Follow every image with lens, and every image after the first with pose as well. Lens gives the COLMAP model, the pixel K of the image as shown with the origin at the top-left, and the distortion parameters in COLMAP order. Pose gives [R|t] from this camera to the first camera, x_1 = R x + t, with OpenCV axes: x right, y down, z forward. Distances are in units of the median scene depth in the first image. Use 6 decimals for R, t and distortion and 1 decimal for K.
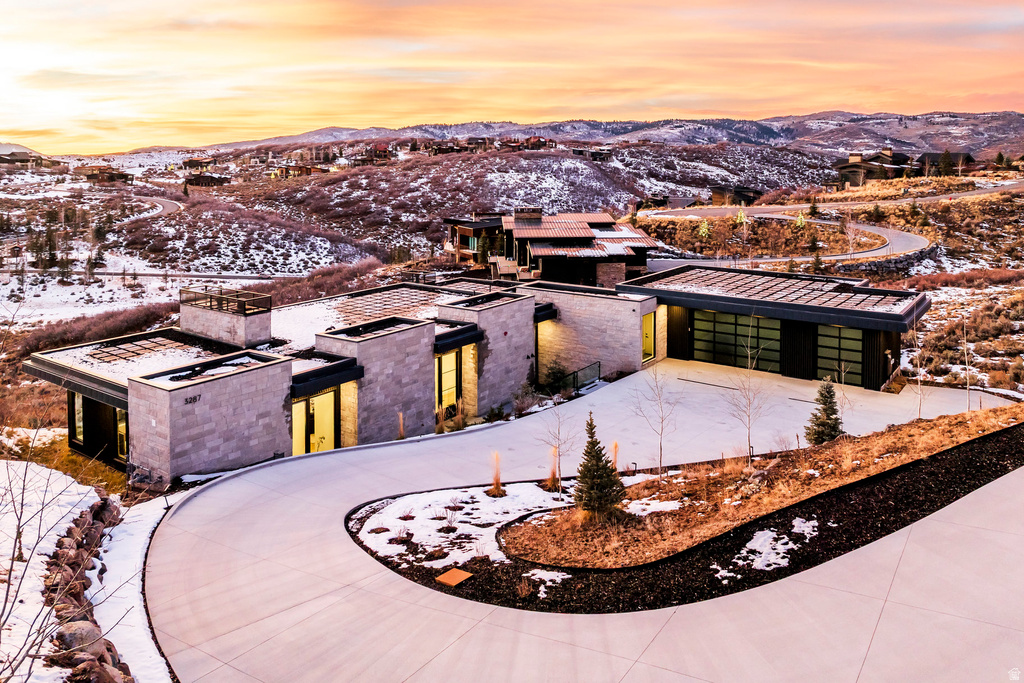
lens RADIAL K [[810.0, 0, 516.5], [0, 810.0, 168.1], [0, 0, 1]] dist [-0.007828, -0.056236]
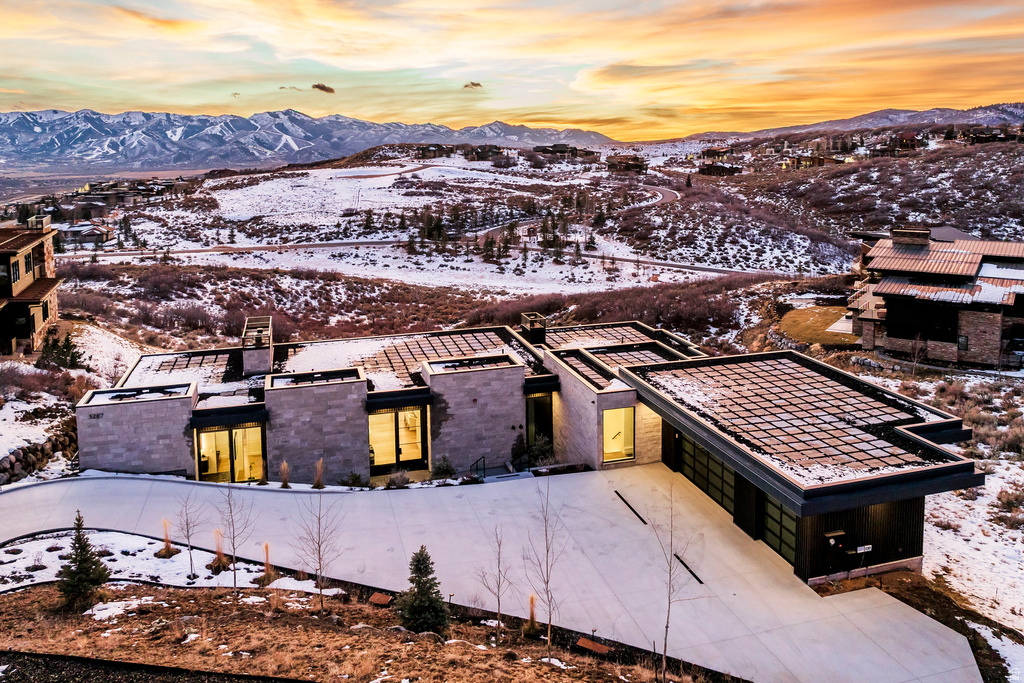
lens RADIAL K [[804.2, 0, 495.7], [0, 804.2, 211.0], [0, 0, 1]] dist [-0.009583, -0.049093]
pose [[0.772216, 0.043926, -0.633840, 0.087722], [0.002735, 0.997368, 0.072450, -0.014020], [0.635355, -0.057680, 0.770063, 0.038112]]
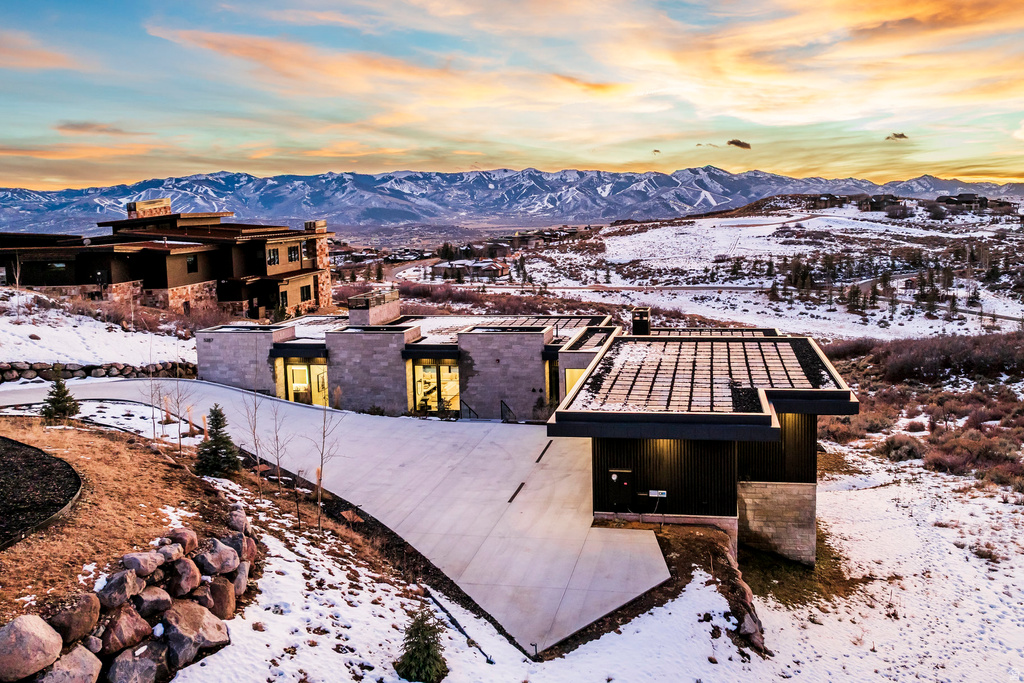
lens RADIAL K [[802.4, 0, 588.6], [0, 802.4, 269.4], [0, 0, 1]] dist [-0.040870, -0.006360]
pose [[0.460442, 0.066910, -0.885165, 0.139843], [-0.001014, 0.997194, 0.074851, 0.000046], [0.887689, -0.033567, 0.459218, 0.087020]]
